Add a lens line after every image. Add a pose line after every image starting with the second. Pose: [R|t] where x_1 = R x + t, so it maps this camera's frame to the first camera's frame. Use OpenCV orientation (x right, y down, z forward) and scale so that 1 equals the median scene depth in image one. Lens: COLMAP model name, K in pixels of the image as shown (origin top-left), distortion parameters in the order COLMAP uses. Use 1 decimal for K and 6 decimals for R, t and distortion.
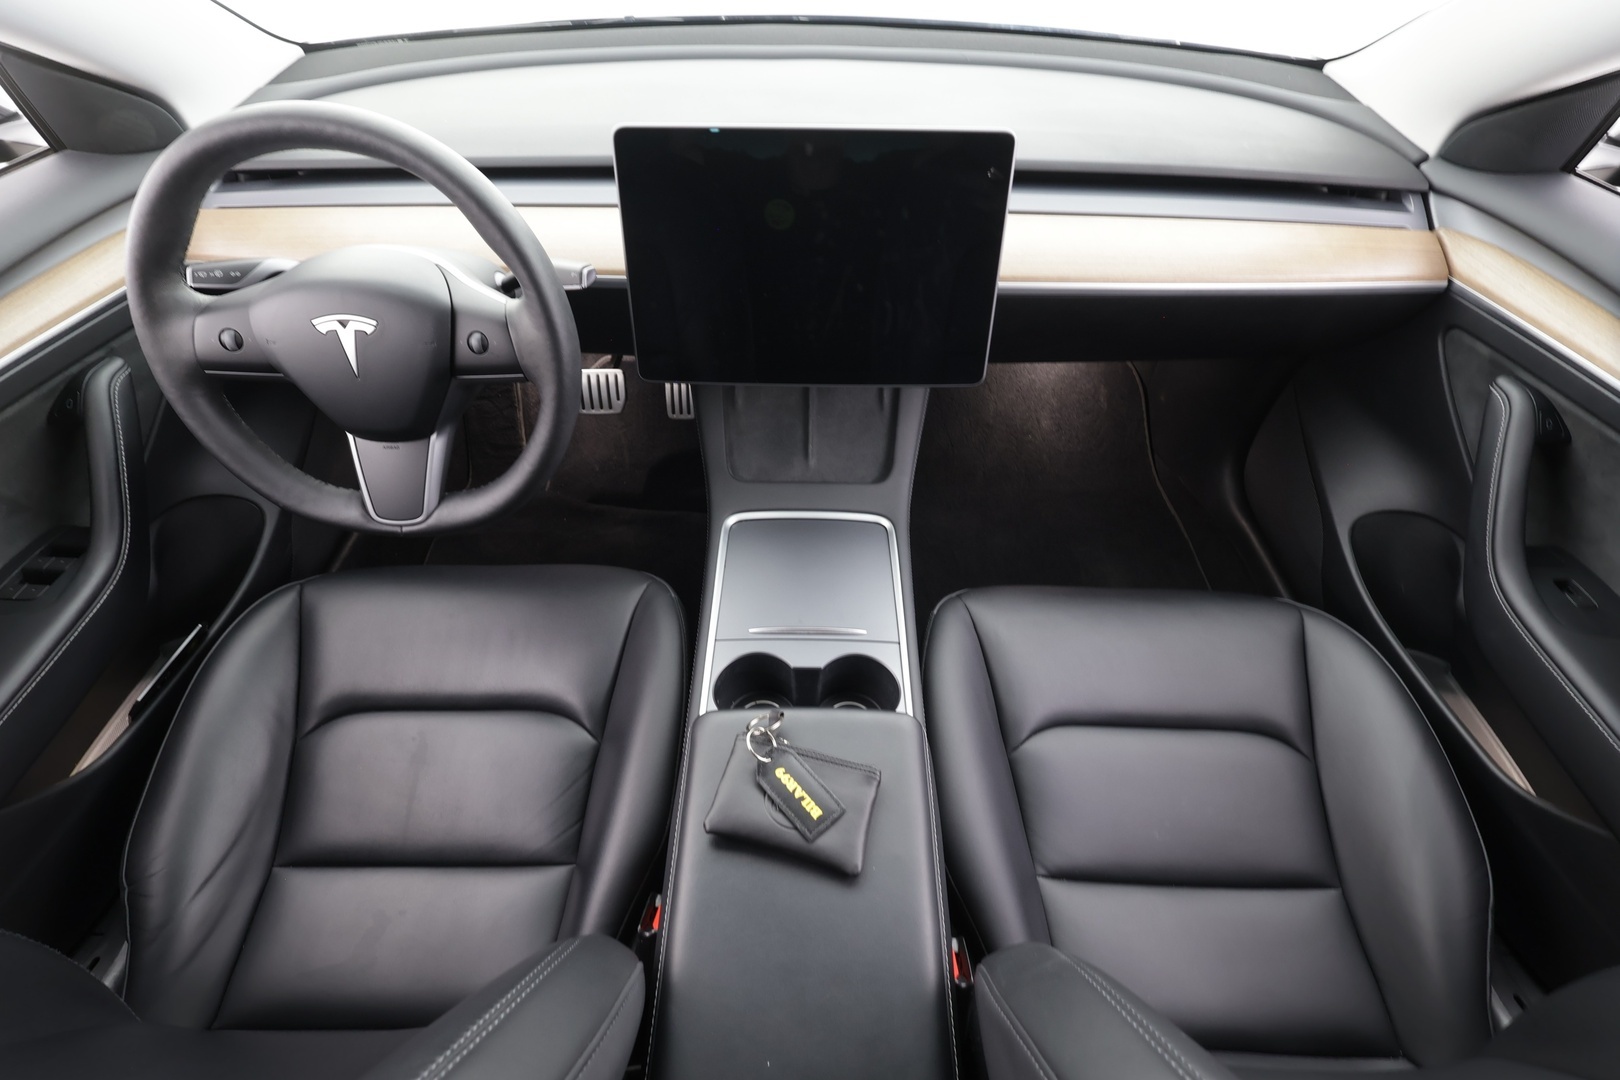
lens RADIAL K [[757.8, 0, 810.0], [0, 757.8, 540.0], [0, 0, 1]] dist [0.009930, -0.000909]
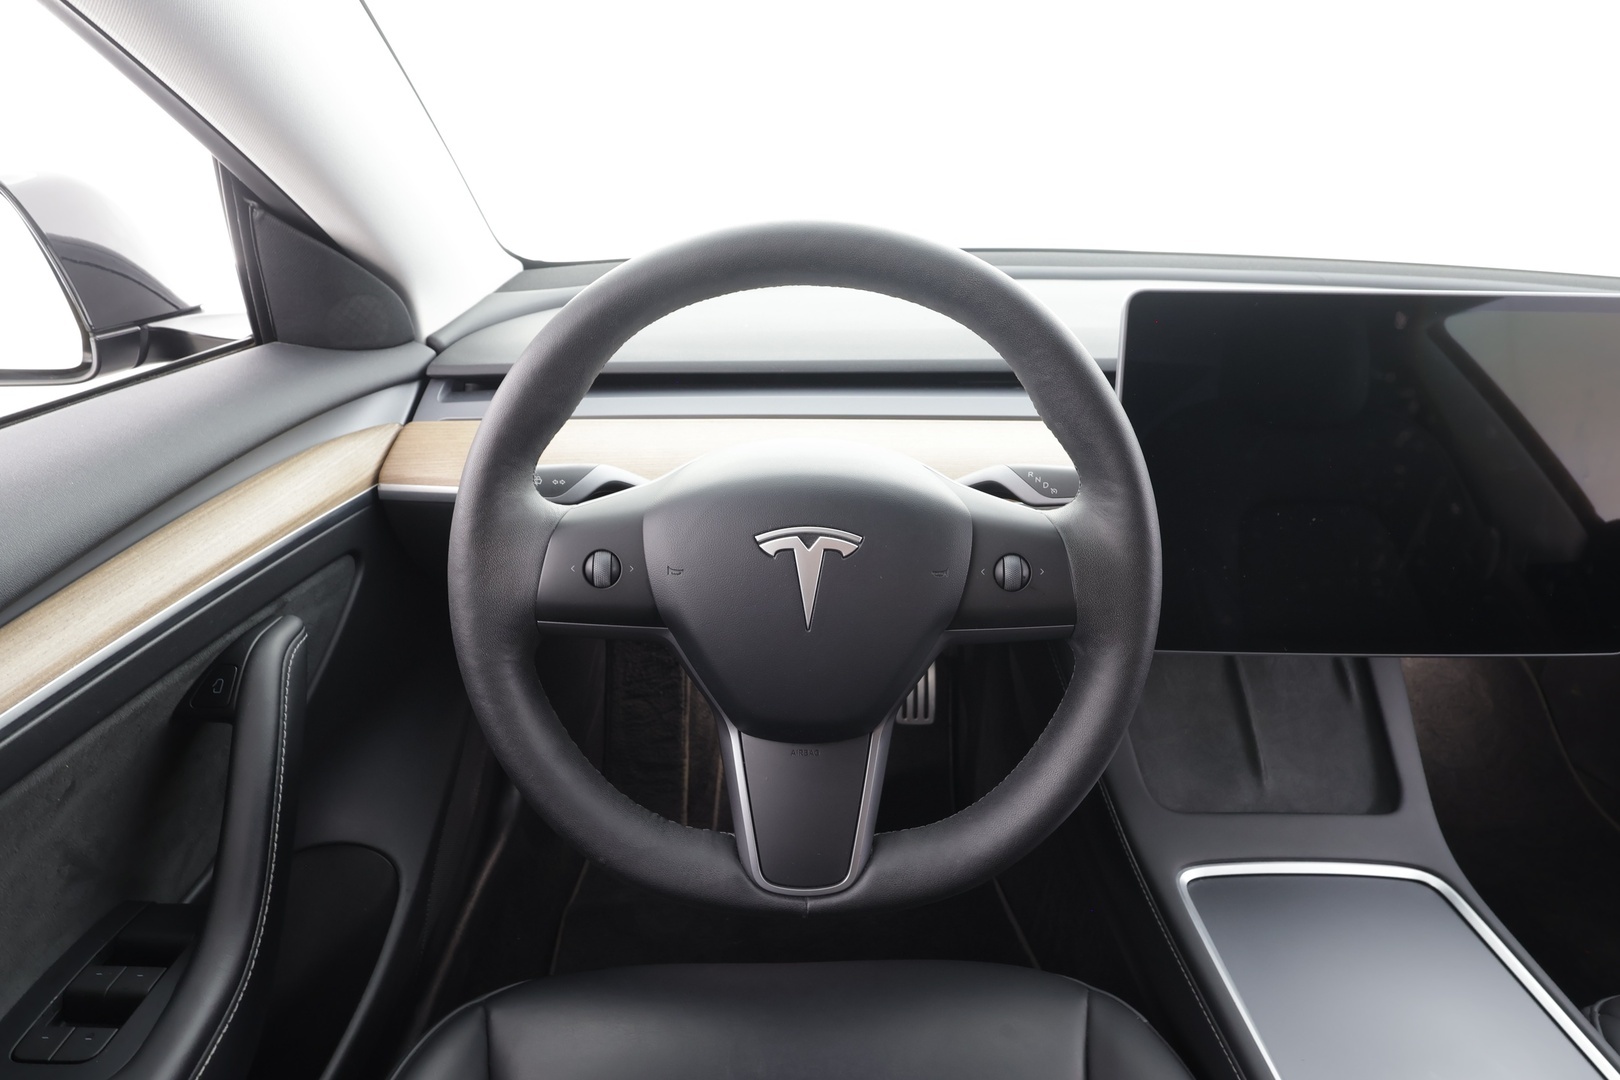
lens RADIAL K [[902.4, 0, 810.0], [0, 902.4, 540.0], [0, 0, 1]] dist [0.003861, 0.000835]
pose [[0.999541, 0.000783, 0.030277, -0.517069], [0.010459, 0.929242, -0.369325, -0.016469], [-0.028424, 0.369472, 0.928807, 0.275882]]
